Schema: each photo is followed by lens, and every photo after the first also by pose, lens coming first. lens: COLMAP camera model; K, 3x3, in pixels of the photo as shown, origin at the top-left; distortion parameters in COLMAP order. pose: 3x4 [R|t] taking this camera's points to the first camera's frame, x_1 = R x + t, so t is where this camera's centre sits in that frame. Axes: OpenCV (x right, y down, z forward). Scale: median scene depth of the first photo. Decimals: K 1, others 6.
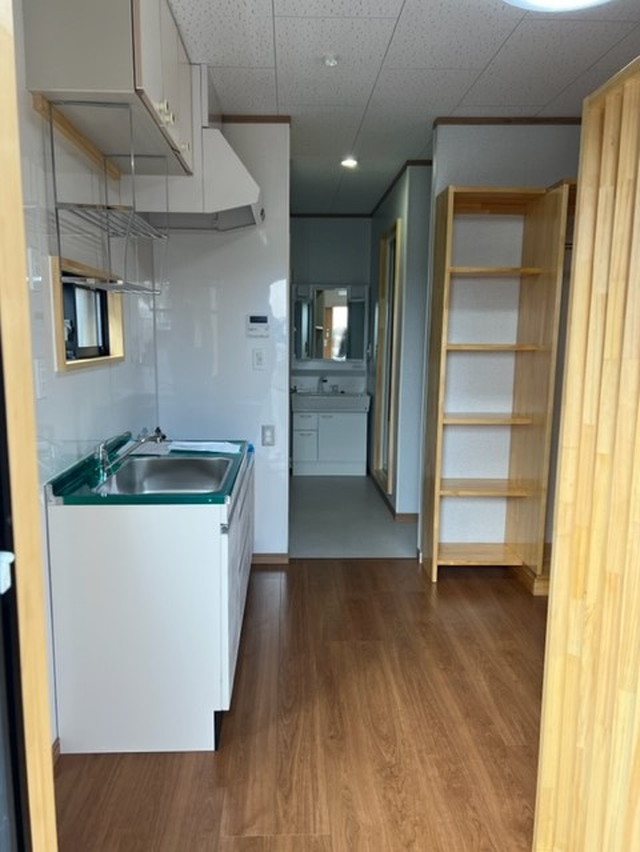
lens RADIAL K [[635.6, 0, 319.3], [0, 635.6, 430.2], [0, 0, 1]] dist [0.063138, -0.064405]
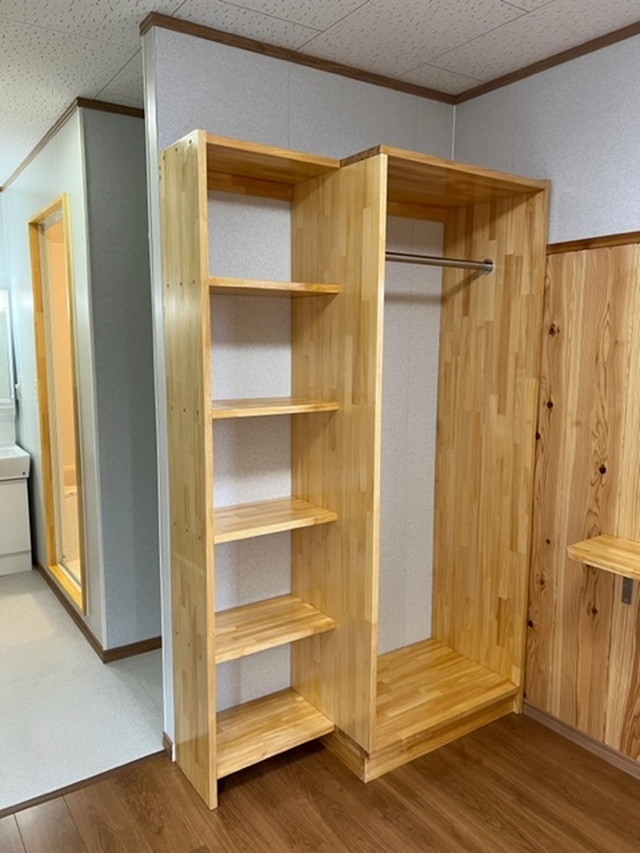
lens RADIAL K [[636.3, 0, 319.3], [0, 636.3, 430.7], [0, 0, 1]] dist [0.063138, -0.064405]
pose [[0.851821, -0.080122, 0.517669, -0.015598], [0.082325, 0.996429, 0.018755, -0.110192], [-0.517323, 0.026641, 0.855375, 0.426257]]
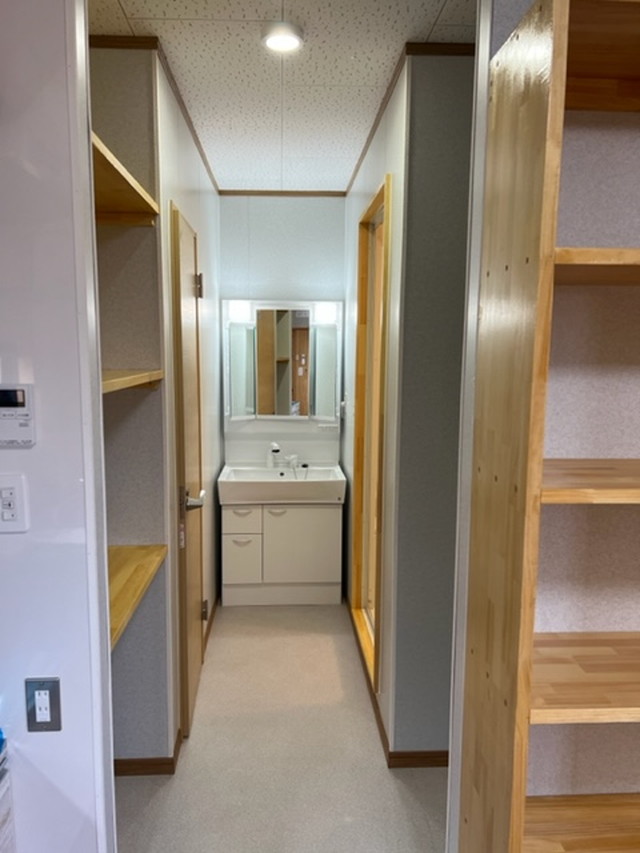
lens RADIAL K [[636.3, 0, 319.3], [0, 636.3, 430.7], [0, 0, 1]] dist [0.063138, -0.064405]
pose [[0.999954, -0.004033, 0.008738, 0.080013], [0.004209, 0.999786, -0.020234, -0.146254], [-0.008655, 0.020270, 0.999757, 0.631796]]
